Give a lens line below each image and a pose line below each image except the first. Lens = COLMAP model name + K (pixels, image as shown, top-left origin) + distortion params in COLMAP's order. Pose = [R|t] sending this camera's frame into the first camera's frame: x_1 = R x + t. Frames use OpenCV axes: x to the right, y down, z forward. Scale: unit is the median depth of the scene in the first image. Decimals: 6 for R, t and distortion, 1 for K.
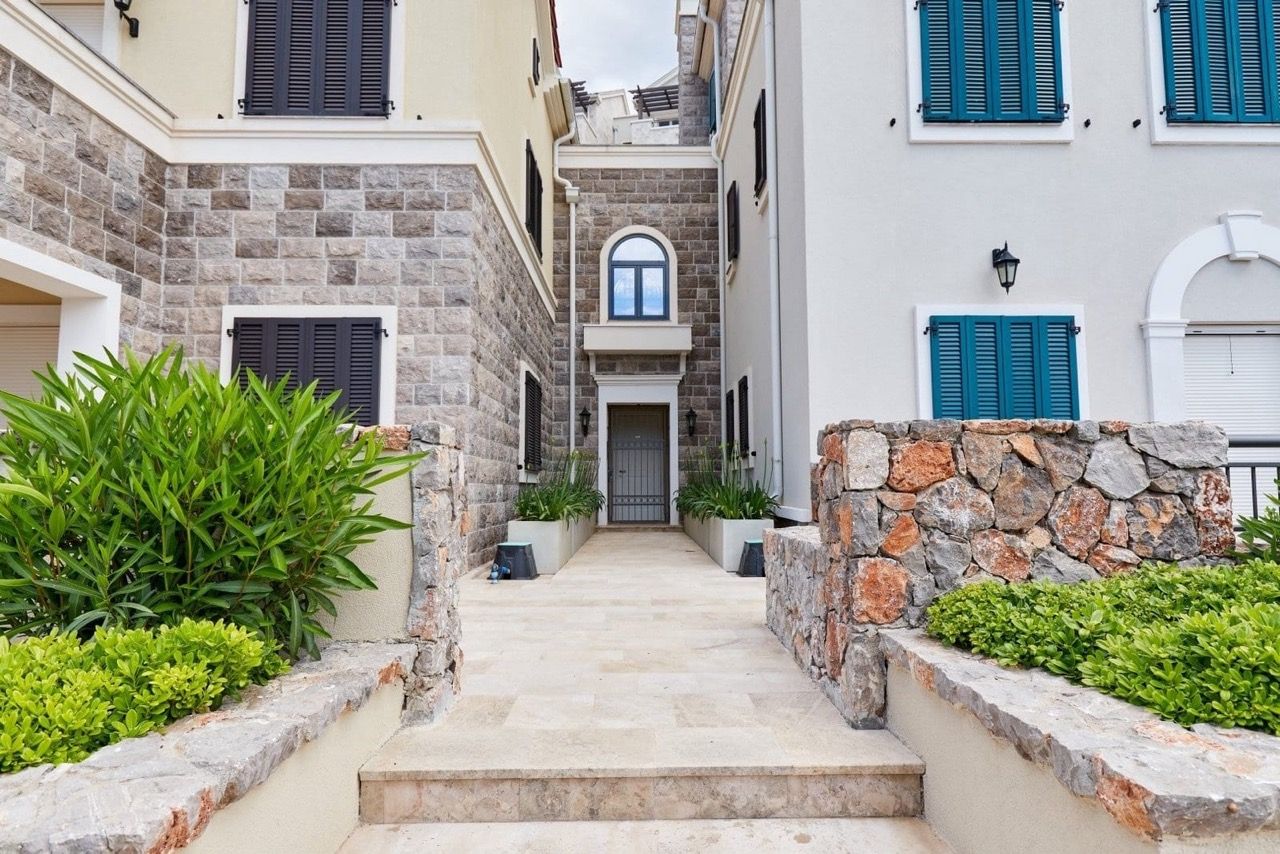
lens RADIAL K [[735.3, 0, 642.6], [0, 735.3, 412.2], [0, 0, 1]] dist [-0.000062, -0.000188]
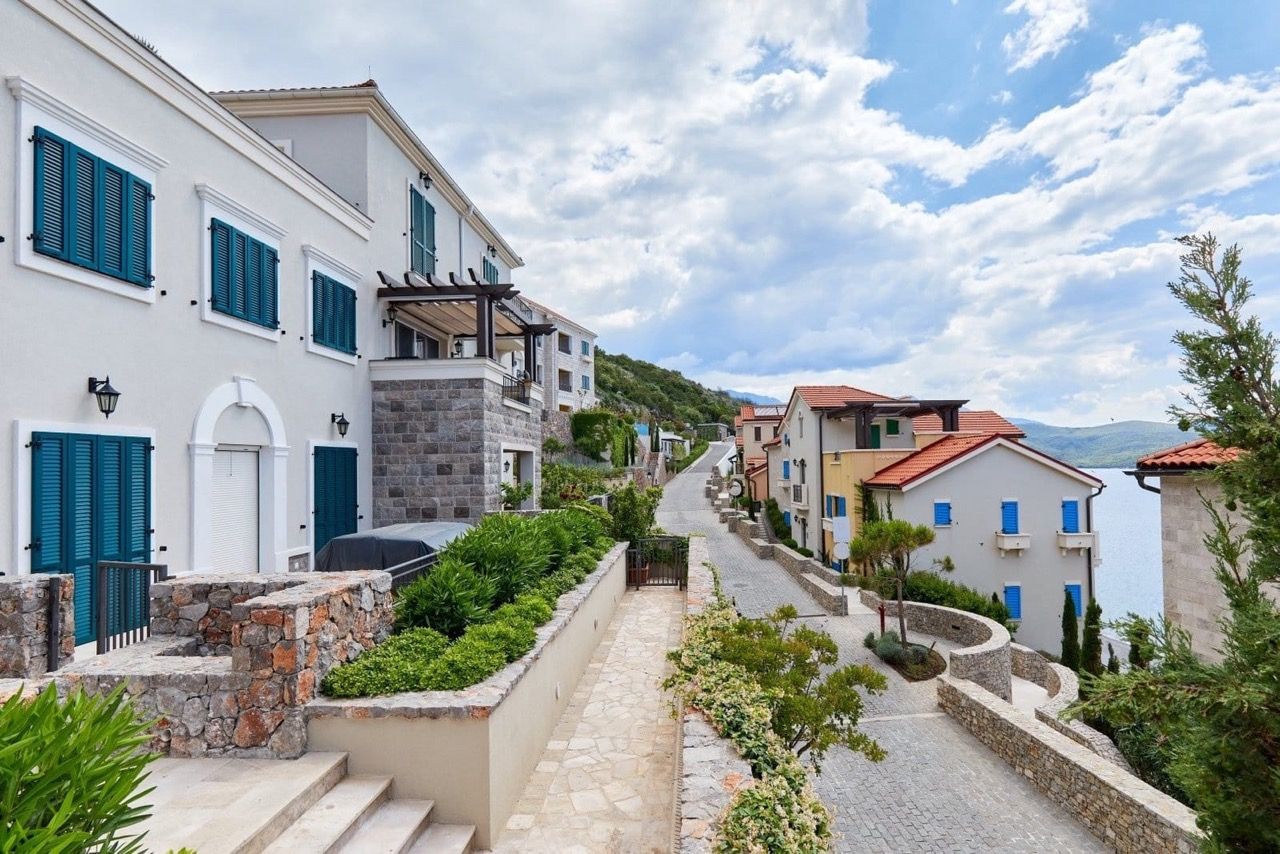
lens RADIAL K [[601.5, 0, 640.0], [0, 601.5, 427.0], [0, 0, 1]] dist [0.002415, 0.000498]
pose [[0.099369, 0.063526, 0.993021, -0.440212], [-0.070697, 0.995889, -0.056636, -0.151927], [-0.992536, -0.064575, 0.103451, -0.020369]]
